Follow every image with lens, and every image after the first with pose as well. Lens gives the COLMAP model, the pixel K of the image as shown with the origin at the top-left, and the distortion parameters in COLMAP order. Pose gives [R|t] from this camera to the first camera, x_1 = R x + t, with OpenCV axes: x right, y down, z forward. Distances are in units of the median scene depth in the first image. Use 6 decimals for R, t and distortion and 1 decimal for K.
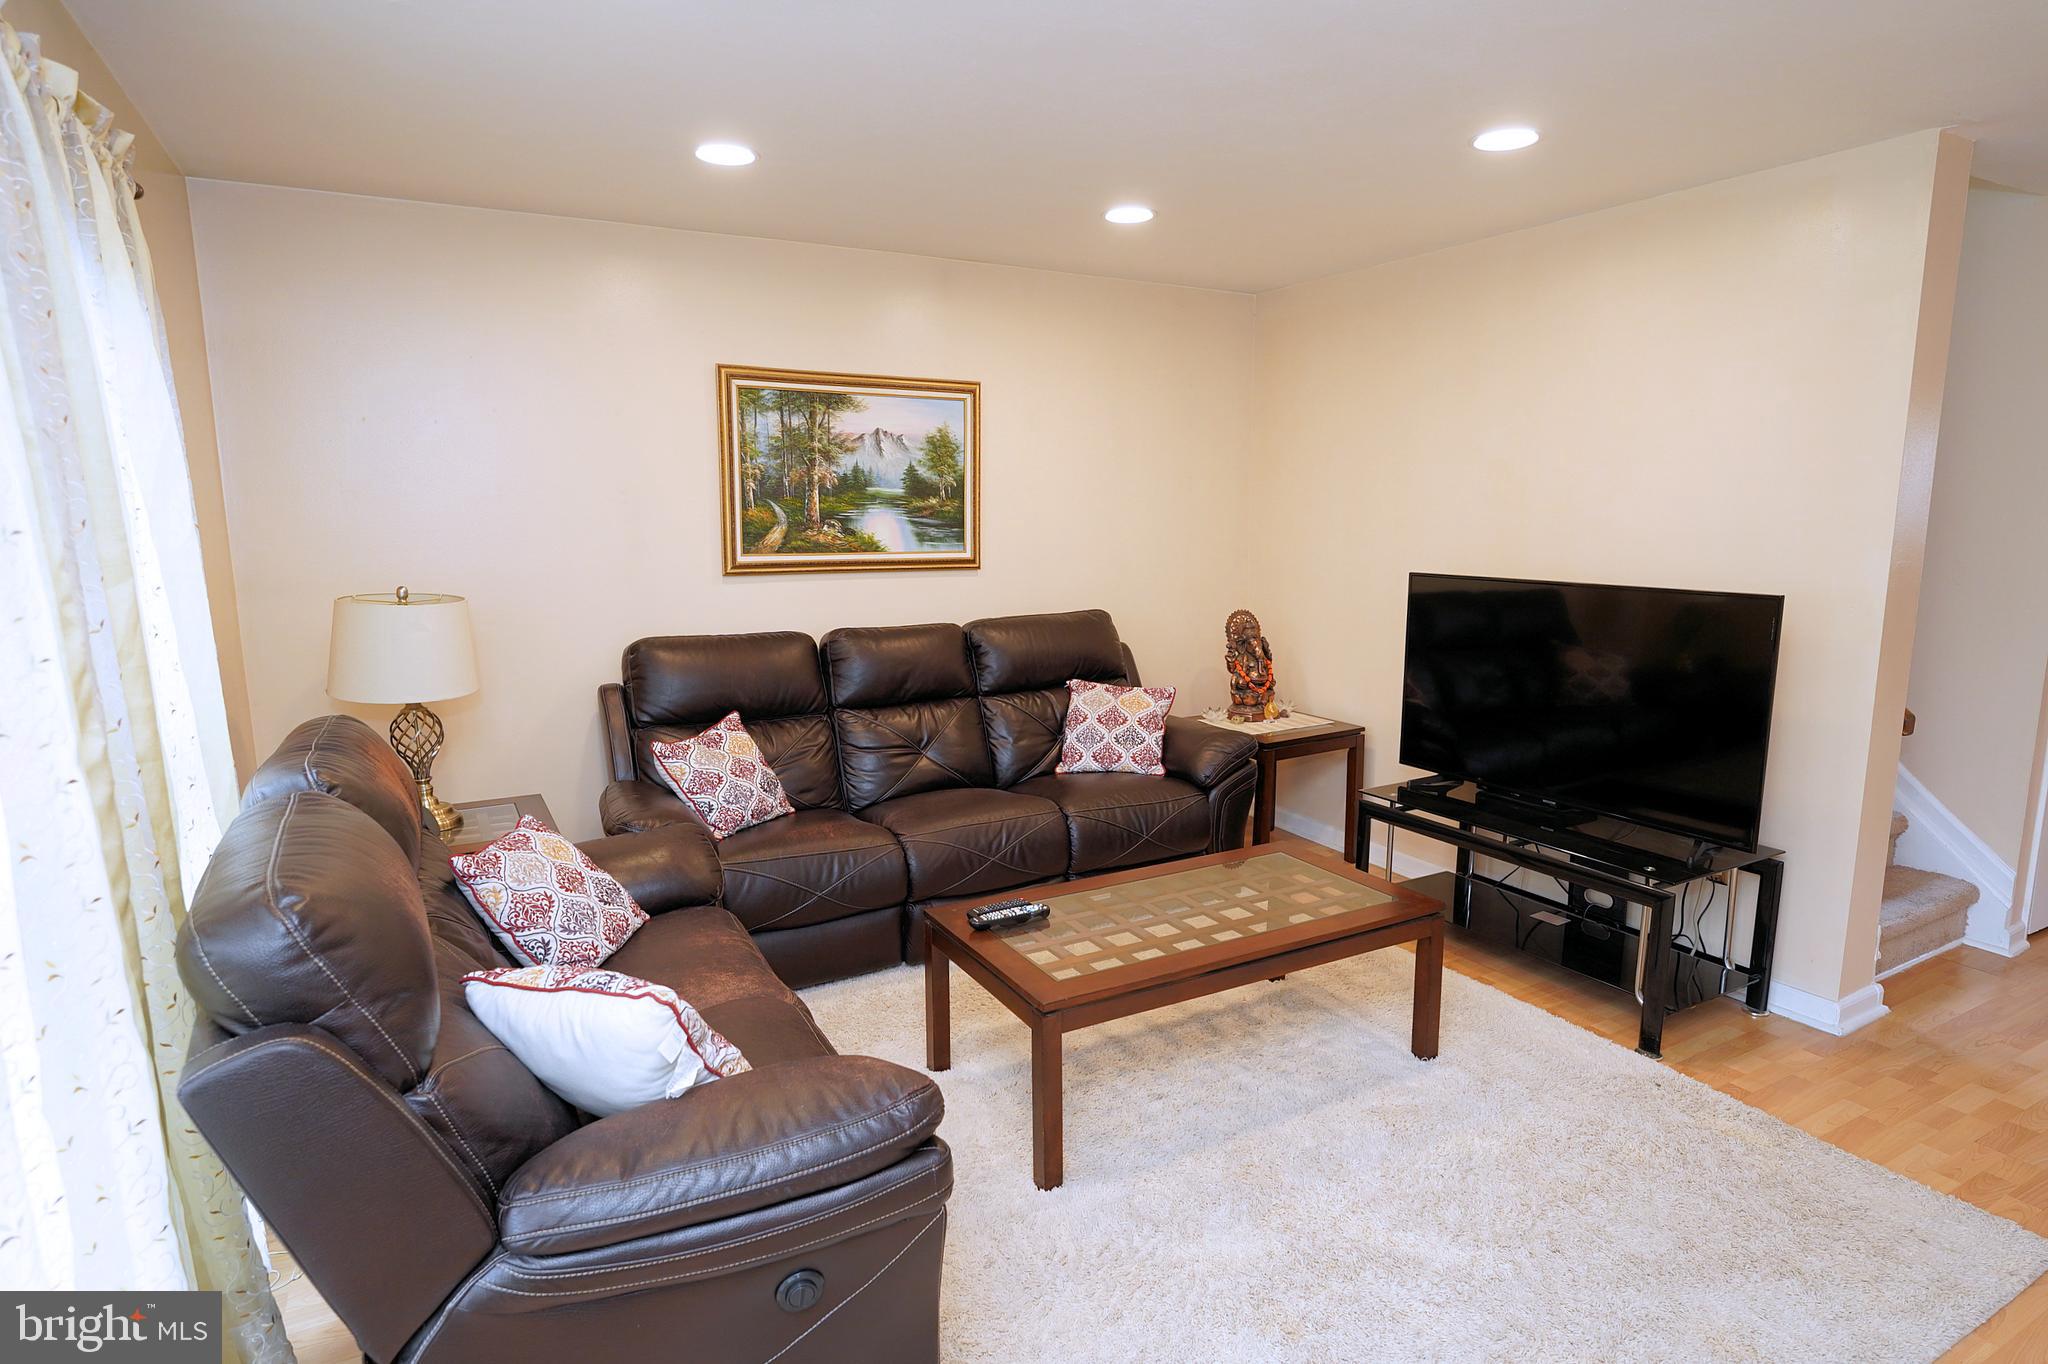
lens RADIAL K [[1086.3, 0, 1024.0], [0, 1086.3, 682.0], [0, 0, 1]] dist [-0.003478, -0.001505]
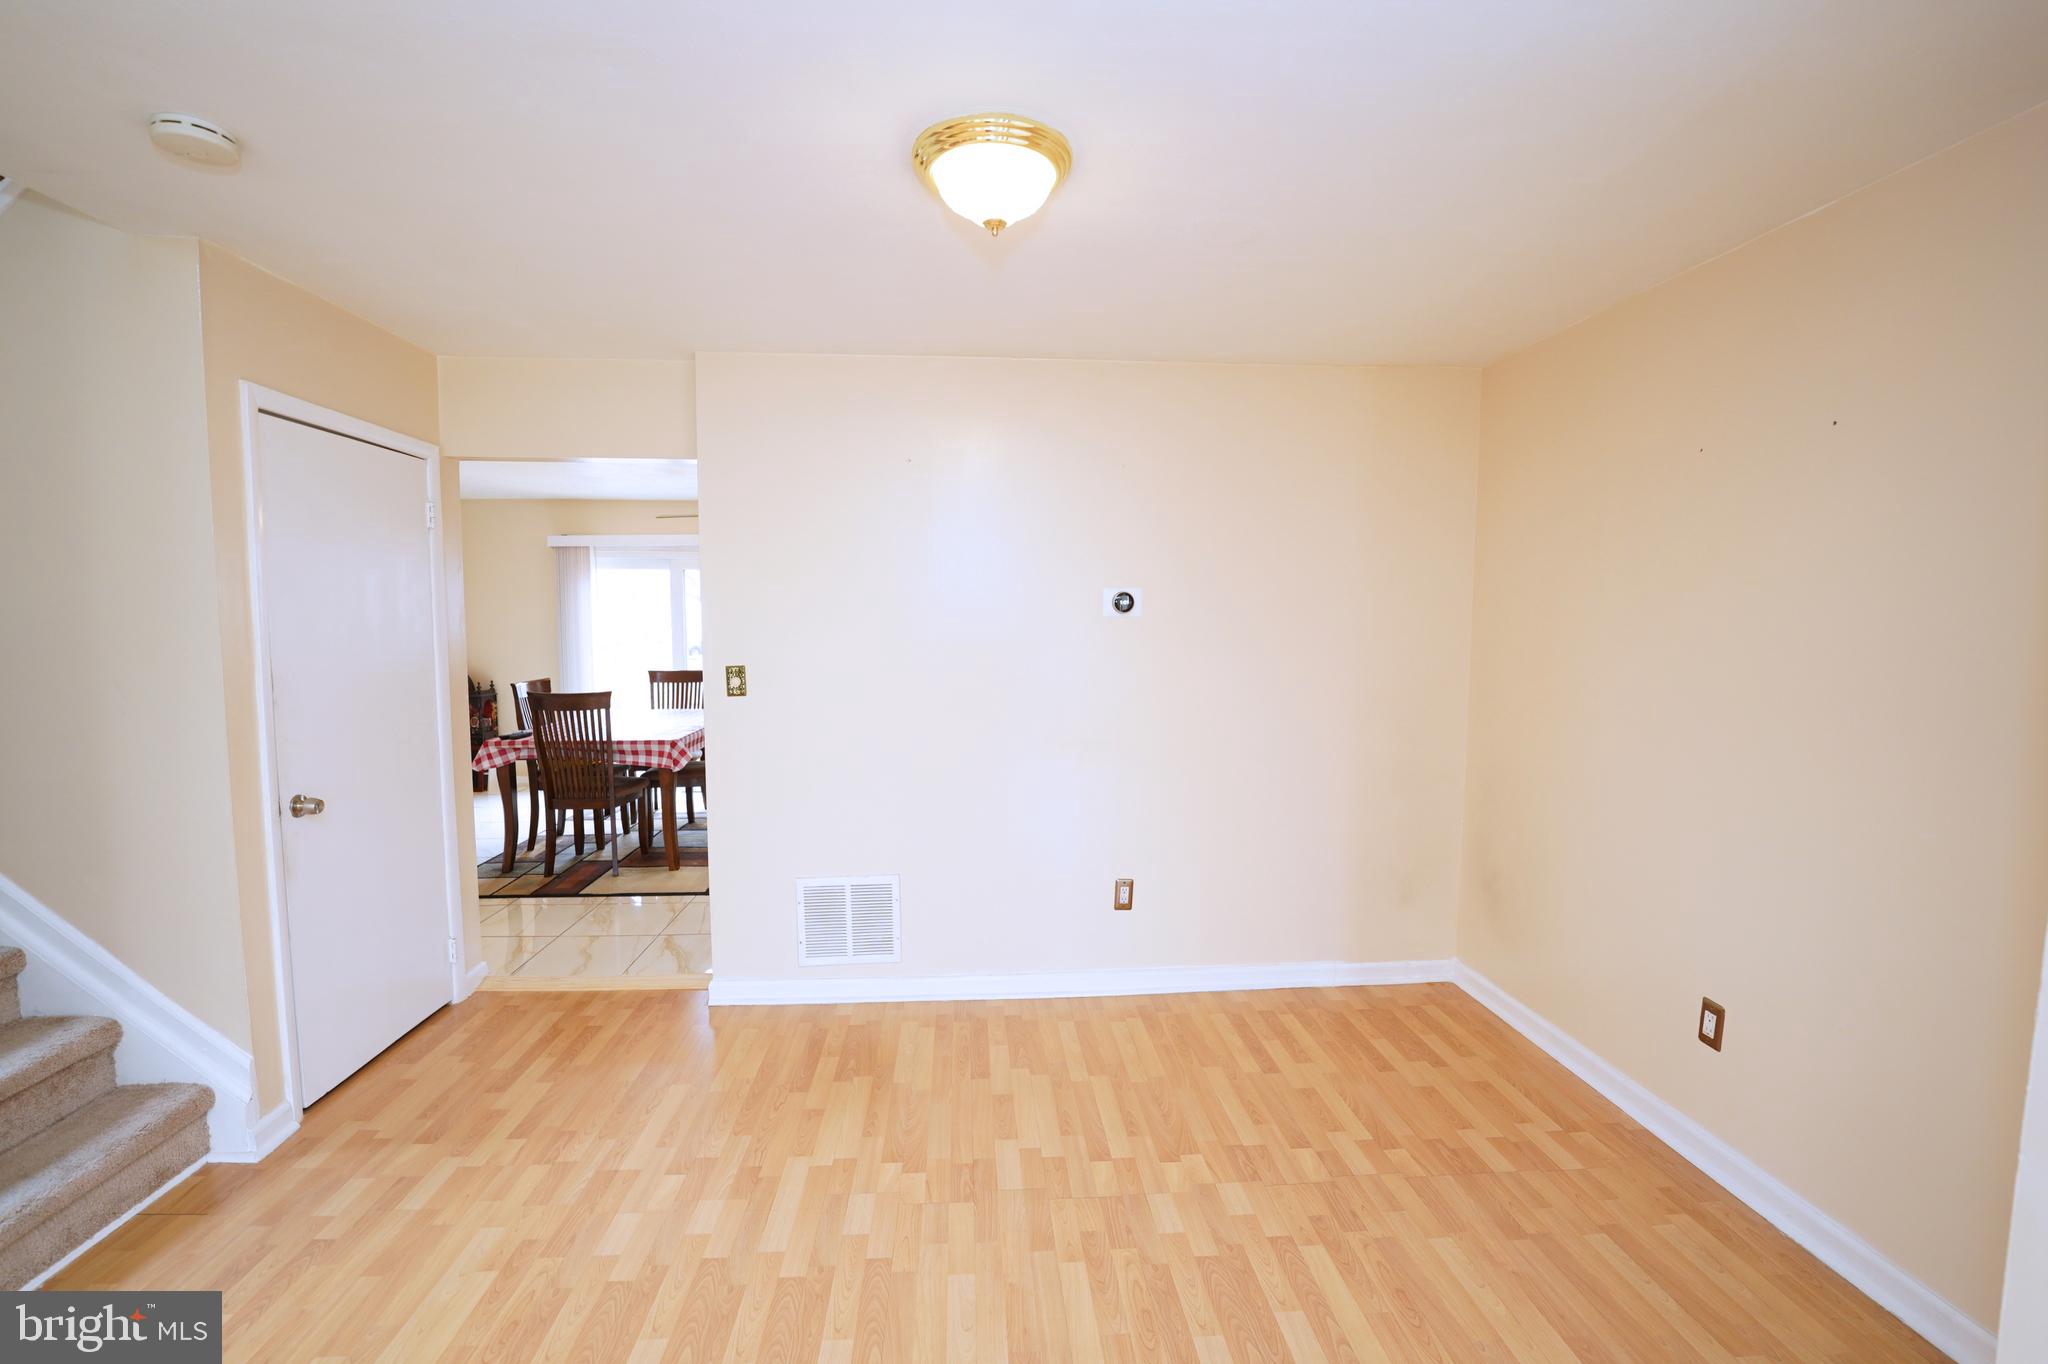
lens RADIAL K [[864.3, 0, 1024.0], [0, 864.3, 682.0], [0, 0, 1]] dist [-0.027857, 0.000335]
pose [[0.417313, -0.058985, 0.906847, 0.531629], [0.134547, 0.990904, 0.002536, -0.025166], [-0.898748, 0.120955, 0.421453, 0.147621]]
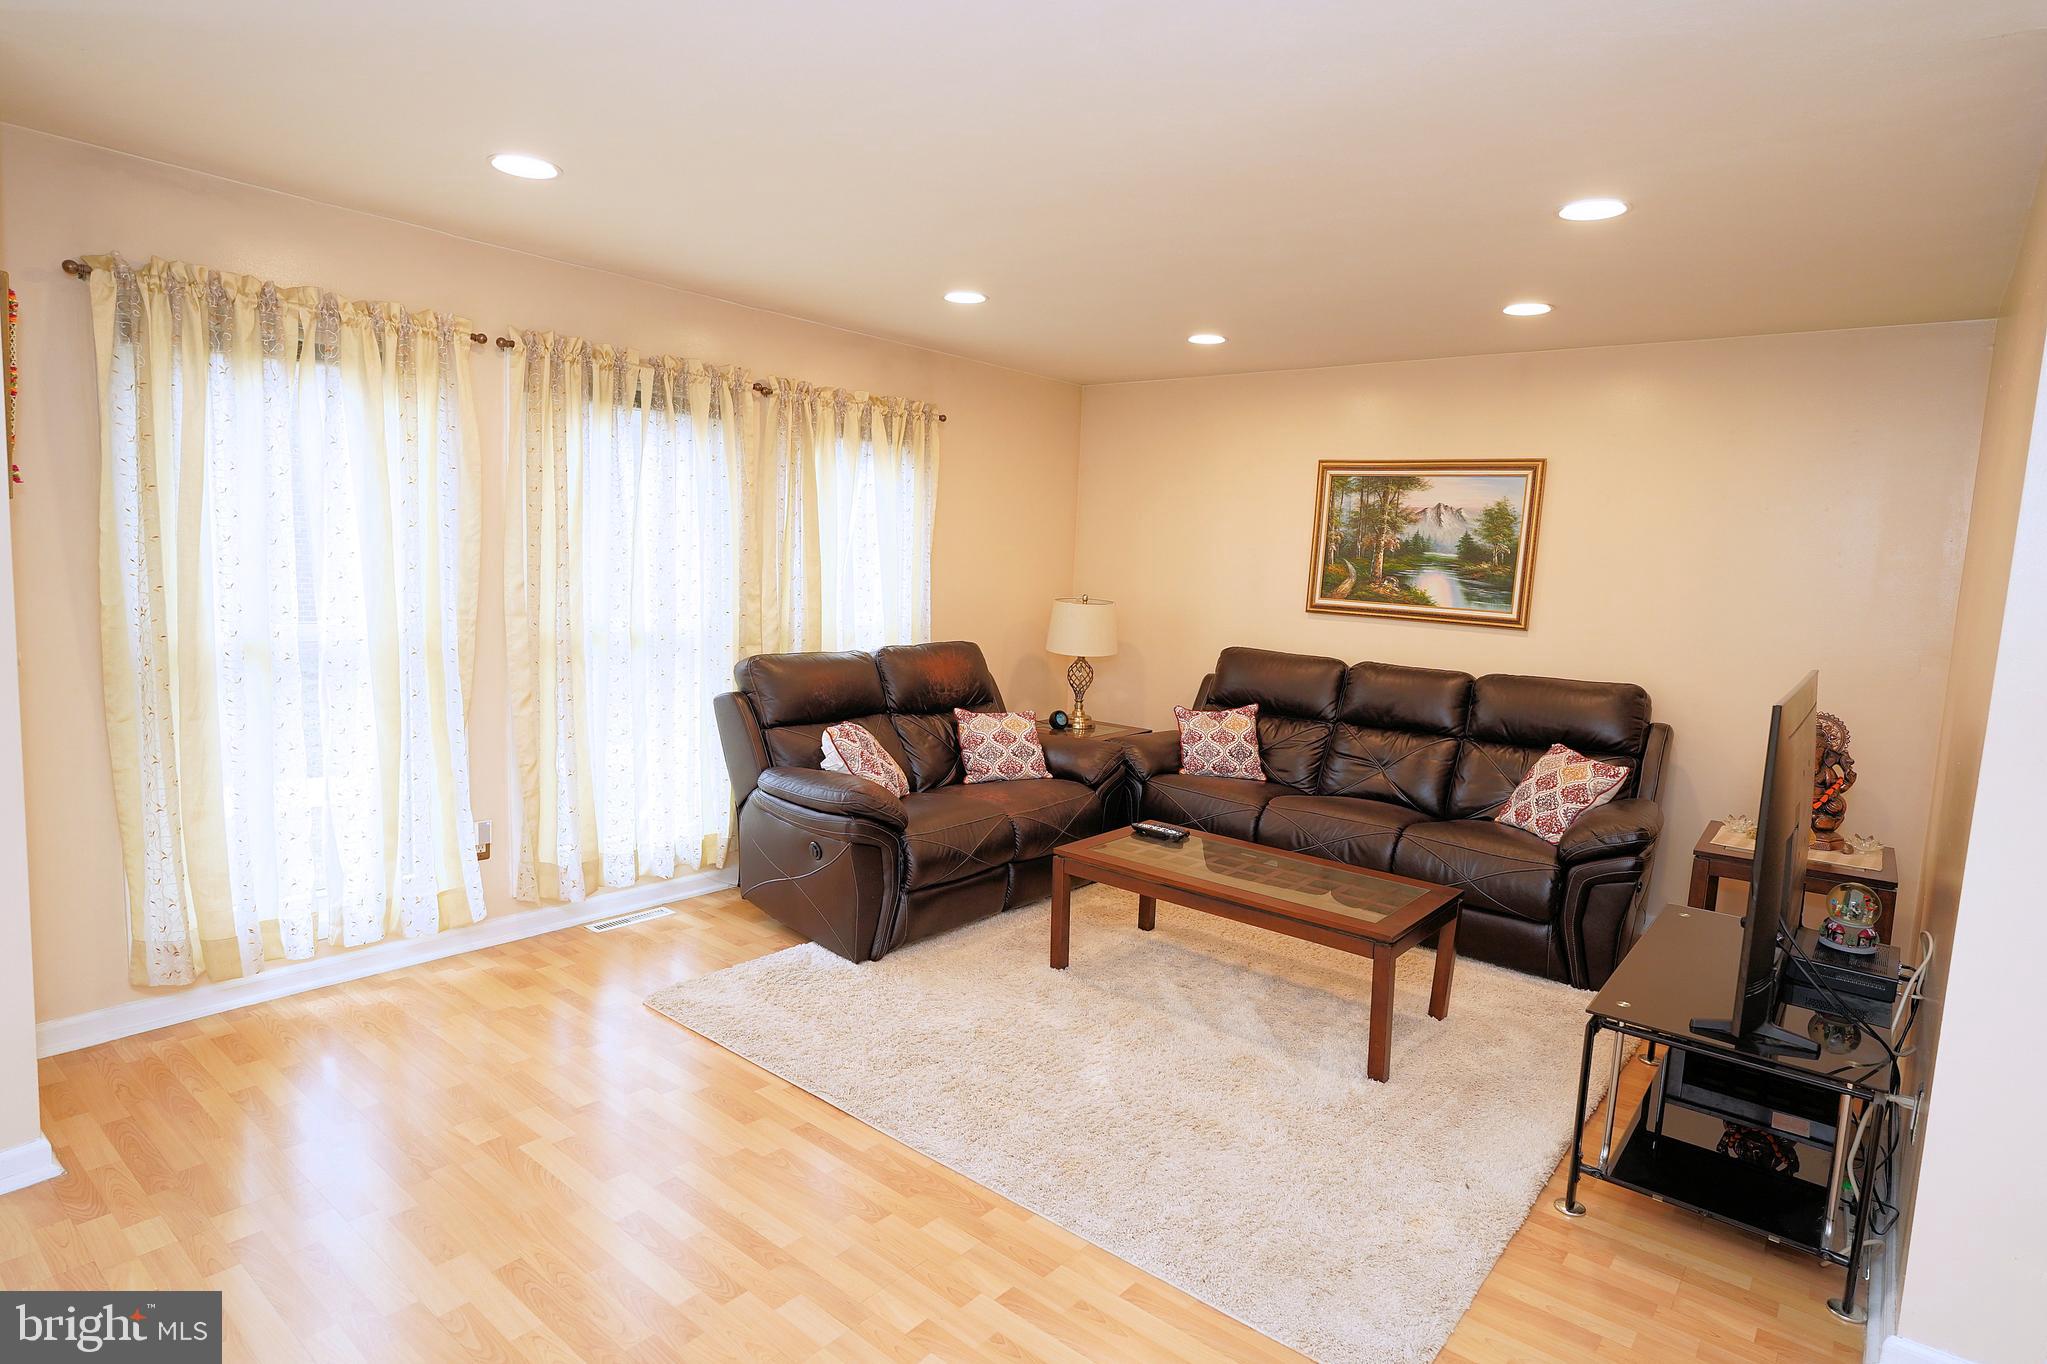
lens RADIAL K [[1106.5, 0, 1023.5], [0, 1106.5, 682.0], [0, 0, 1]] dist [-0.003423, -0.002636]
pose [[0.373166, 0.131924, -0.918337, 0.857940], [-0.191513, 0.979473, 0.062885, -0.030132], [0.907783, 0.152407, 0.390772, 0.140347]]
